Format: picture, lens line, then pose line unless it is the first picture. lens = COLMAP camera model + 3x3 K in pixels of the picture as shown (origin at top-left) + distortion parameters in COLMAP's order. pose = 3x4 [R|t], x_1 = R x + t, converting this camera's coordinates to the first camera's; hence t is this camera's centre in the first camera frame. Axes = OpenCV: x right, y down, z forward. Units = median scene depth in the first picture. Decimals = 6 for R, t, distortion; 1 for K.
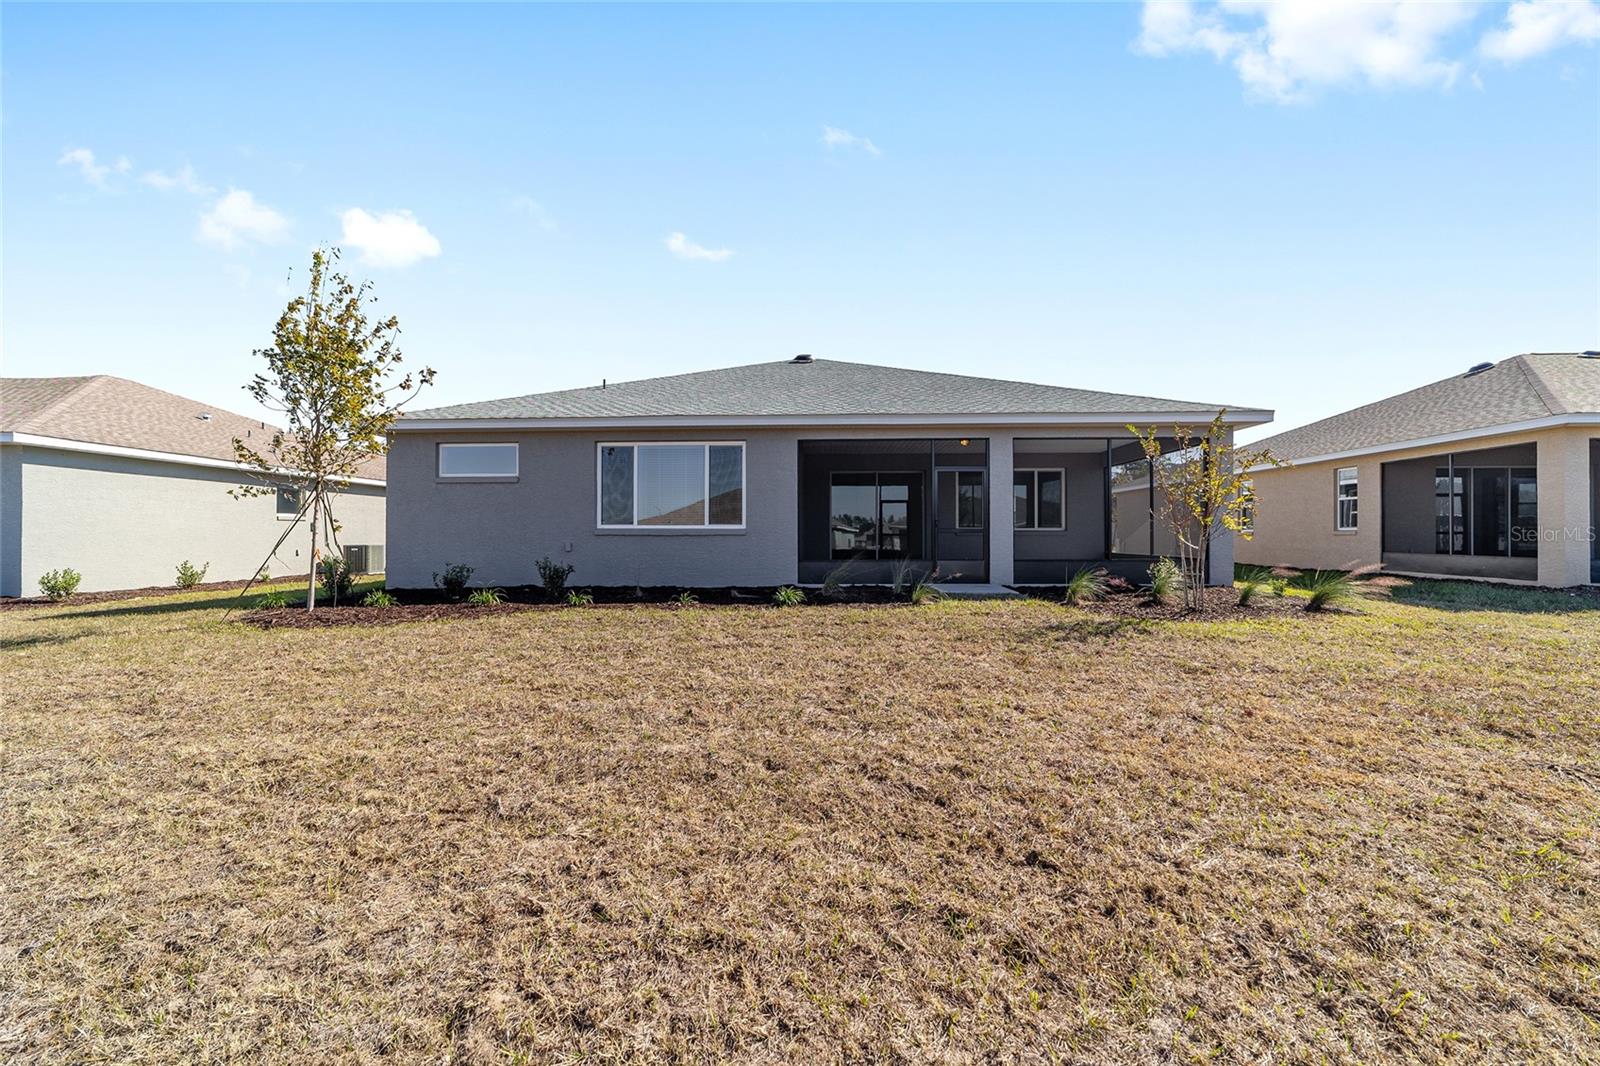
lens RADIAL K [[630.6, 0, 800.0], [0, 630.6, 533.0], [0, 0, 1]] dist [-0.035857, 0.010342]
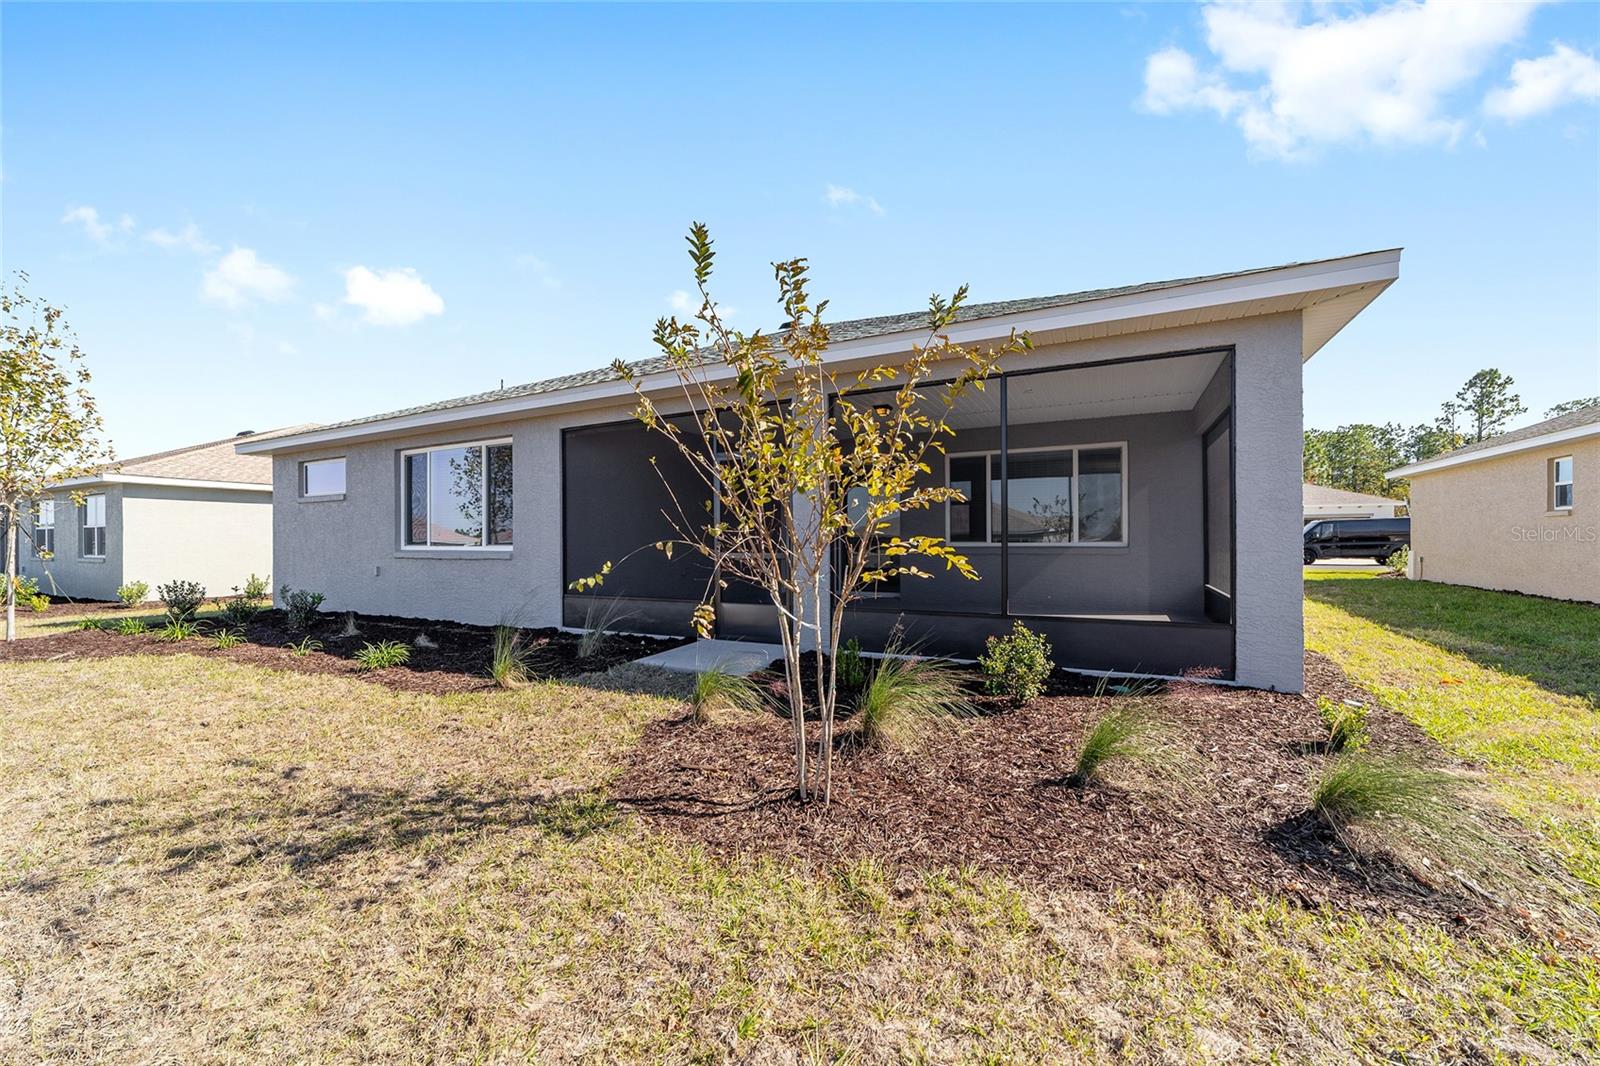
lens RADIAL K [[630.6, 0, 800.0], [0, 630.6, 533.0], [0, 0, 1]] dist [-0.035857, 0.010342]
pose [[0.908454, -0.010267, -0.417858, 0.538819], [0.010081, 0.999946, -0.002652, -0.023163], [0.417862, -0.001803, 0.908509, 0.449460]]
